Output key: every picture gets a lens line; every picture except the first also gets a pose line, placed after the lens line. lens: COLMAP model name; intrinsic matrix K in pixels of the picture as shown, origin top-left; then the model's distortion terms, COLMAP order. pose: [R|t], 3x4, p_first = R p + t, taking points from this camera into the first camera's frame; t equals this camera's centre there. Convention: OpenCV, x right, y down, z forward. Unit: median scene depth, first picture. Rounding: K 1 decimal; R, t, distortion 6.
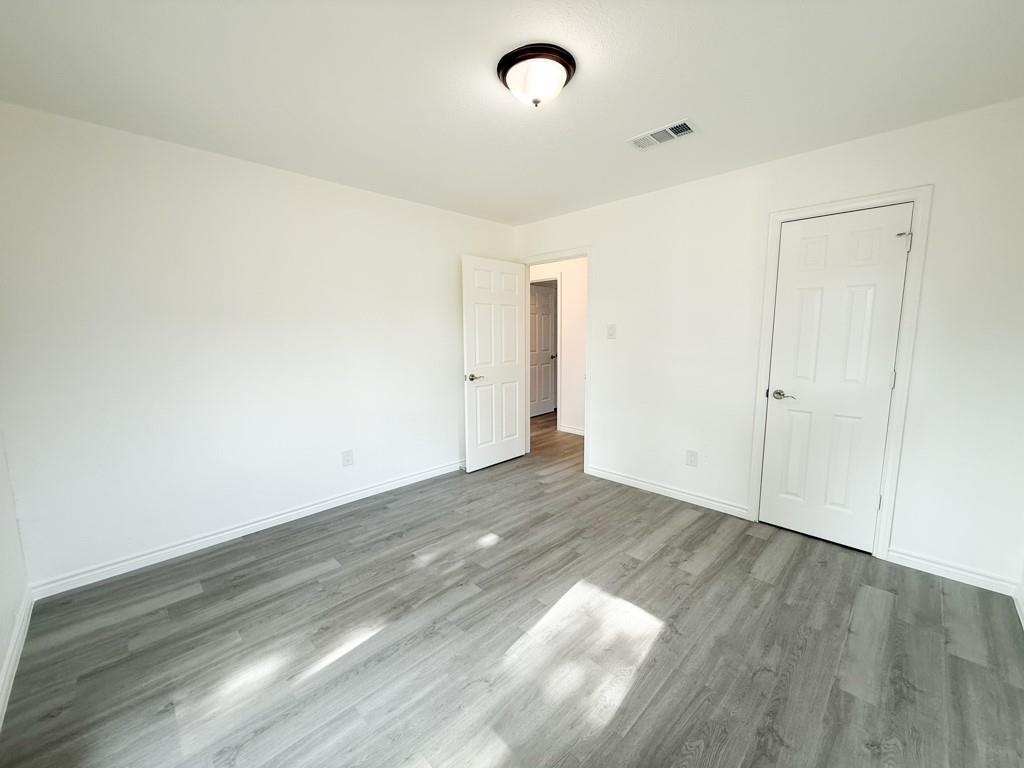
lens RADIAL K [[407.1, 0, 511.7], [0, 407.1, 384.8], [0, 0, 1]] dist [-0.000570, 0.000731]
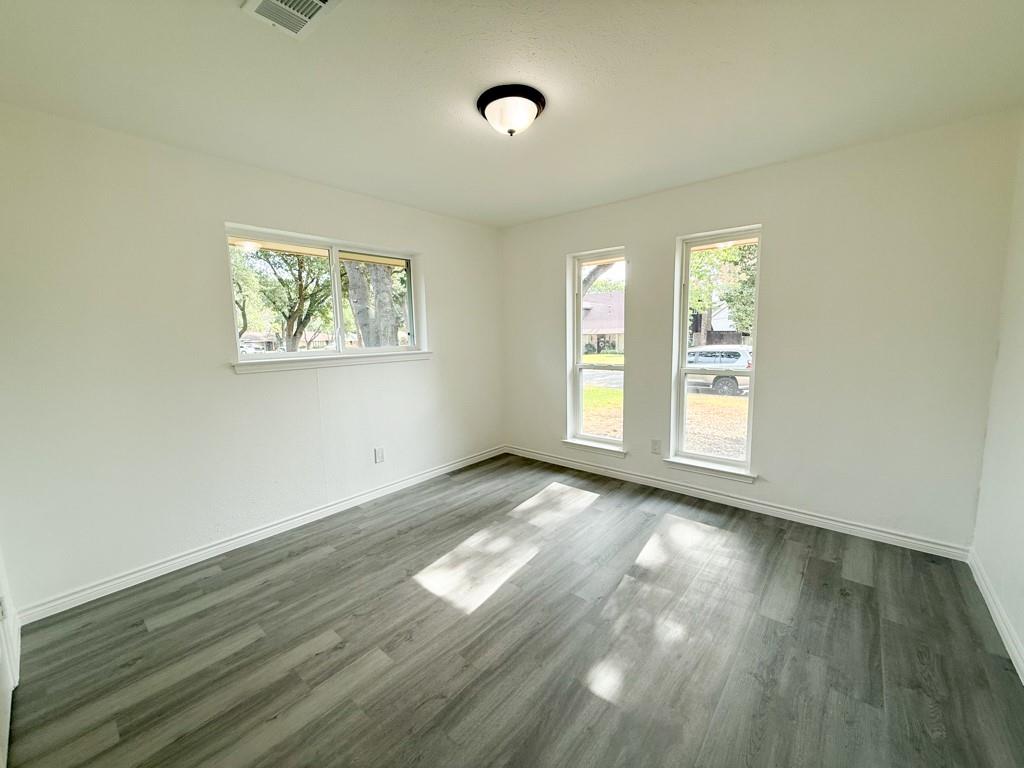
lens RADIAL K [[407.1, 0, 511.2], [0, 407.1, 382.9], [0, 0, 1]] dist [-0.000570, 0.000731]
pose [[-0.996337, 0.038613, -0.076305, 0.143718], [0.018207, 0.967582, 0.251899, -0.255300], [0.083558, 0.249587, -0.964741, 1.913952]]
